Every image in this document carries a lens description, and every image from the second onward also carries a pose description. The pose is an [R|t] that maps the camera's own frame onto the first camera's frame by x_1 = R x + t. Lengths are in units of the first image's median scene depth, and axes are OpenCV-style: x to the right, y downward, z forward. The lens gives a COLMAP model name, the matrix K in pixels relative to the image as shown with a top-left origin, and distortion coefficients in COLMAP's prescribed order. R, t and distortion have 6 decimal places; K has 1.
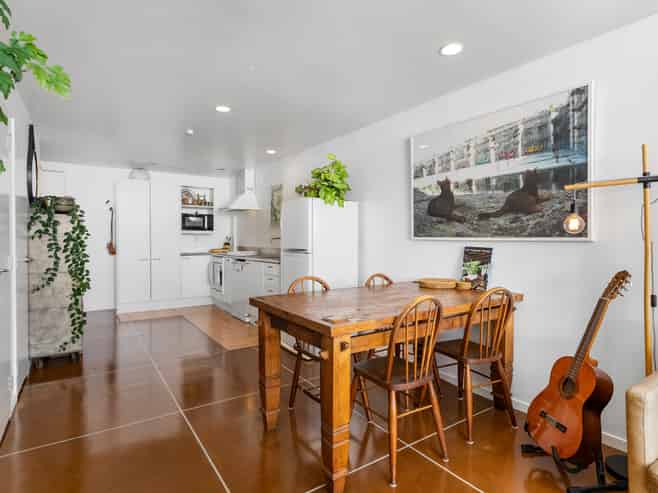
lens RADIAL K [[360.9, 0, 328.0], [0, 360.9, 240.9], [0, 0, 1]] dist [-0.002478, 0.002837]
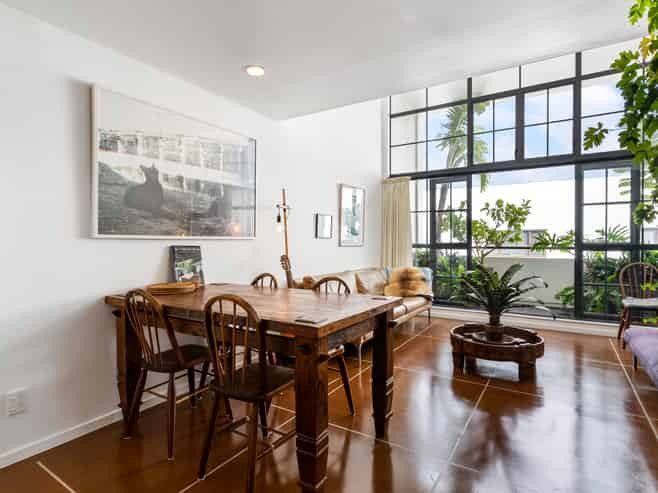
lens RADIAL K [[360.9, 0, 327.9], [0, 360.9, 246.6], [0, 0, 1]] dist [-0.002478, 0.002837]
pose [[-0.388634, -0.014149, 0.921284, -0.535390], [0.008116, 0.999791, 0.018778, 0.003238], [-0.921356, 0.014775, -0.388438, 0.828860]]
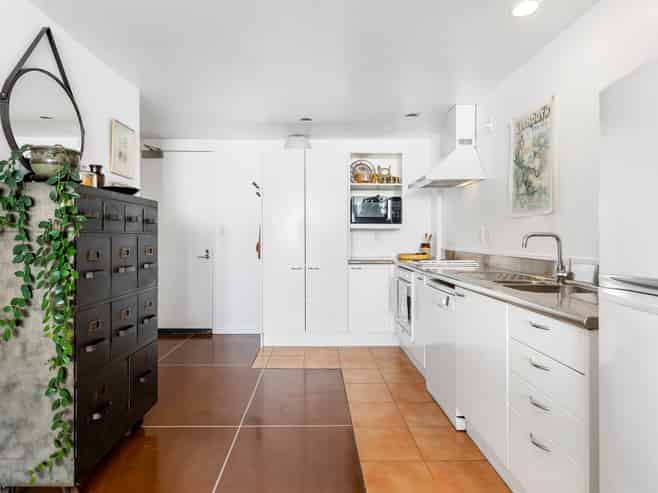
lens RADIAL K [[360.9, 0, 322.6], [0, 360.9, 244.7], [0, 0, 1]] dist [-0.002478, 0.002837]
pose [[0.833937, 0.008946, -0.551788, -0.182941], [-0.002365, 0.999917, 0.012637, -0.001148], [0.551855, -0.009233, 0.833889, 0.818875]]
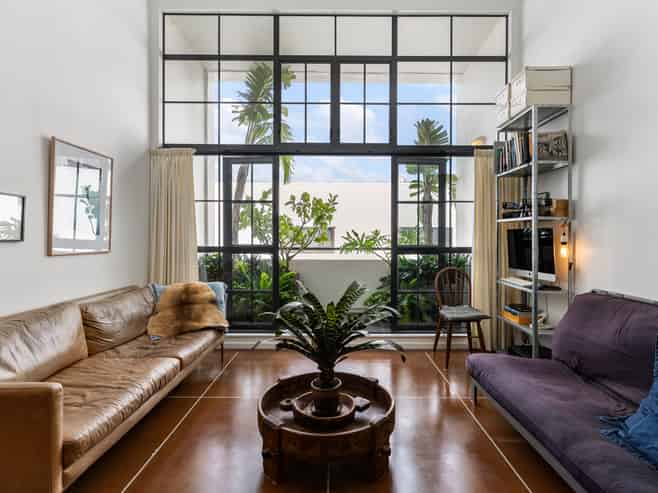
lens RADIAL K [[360.9, 0, 346.1], [0, 360.9, 236.8], [0, 0, 1]] dist [-0.002478, 0.002837]
pose [[-0.841591, -0.002837, 0.540107, -0.178463], [0.001491, 0.999970, 0.007576, -0.013897], [-0.540113, 0.007181, -0.841562, 0.539719]]
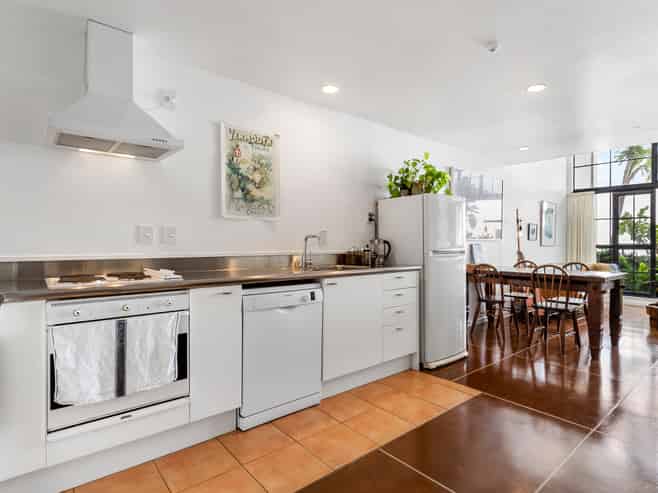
lens RADIAL K [[360.9, 0, 330.1], [0, 360.9, 245.3], [0, 0, 1]] dist [-0.002478, 0.002837]
pose [[-0.091426, -0.006977, 0.995787, -1.081392], [0.005477, 0.999957, 0.007509, 0.004039], [-0.995797, 0.006140, -0.091383, 1.535377]]
